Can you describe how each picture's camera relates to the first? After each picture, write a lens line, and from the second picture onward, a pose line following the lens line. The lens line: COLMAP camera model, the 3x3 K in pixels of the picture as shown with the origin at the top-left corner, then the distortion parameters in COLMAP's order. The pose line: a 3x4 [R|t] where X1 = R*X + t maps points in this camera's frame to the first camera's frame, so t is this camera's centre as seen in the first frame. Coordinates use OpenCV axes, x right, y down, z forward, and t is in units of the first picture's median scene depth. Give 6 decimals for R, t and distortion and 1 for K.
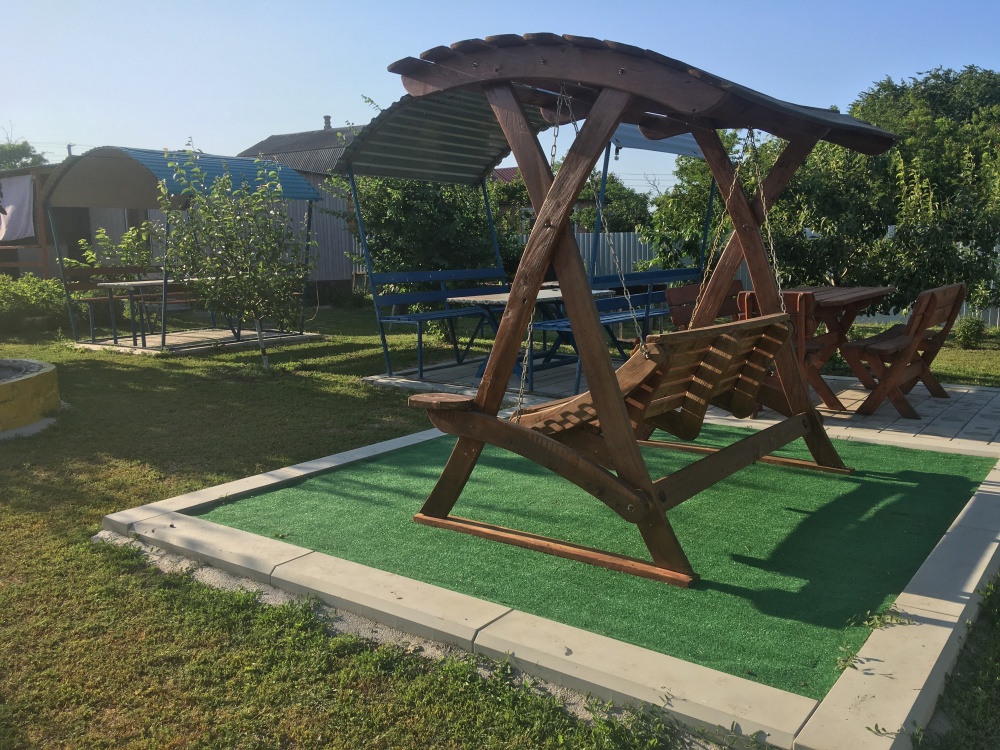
lens RADIAL K [[844.5, 0, 499.1], [0, 844.5, 371.6], [0, 0, 1]] dist [0.069739, -0.082808]
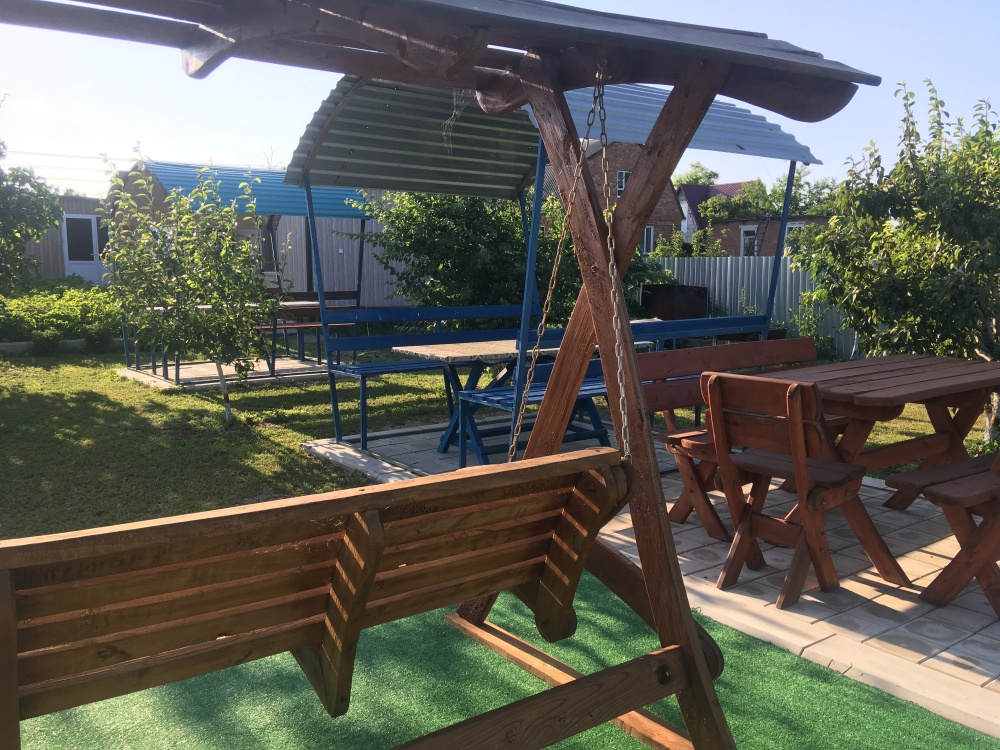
lens RADIAL K [[844.5, 0, 500.8], [0, 844.5, 374.8], [0, 0, 1]] dist [0.069739, -0.082808]
pose [[0.961208, 0.052069, -0.270866, 0.251995], [-0.056921, 0.998328, -0.010082, -0.064087], [0.269888, 0.025109, 0.962564, 0.319945]]
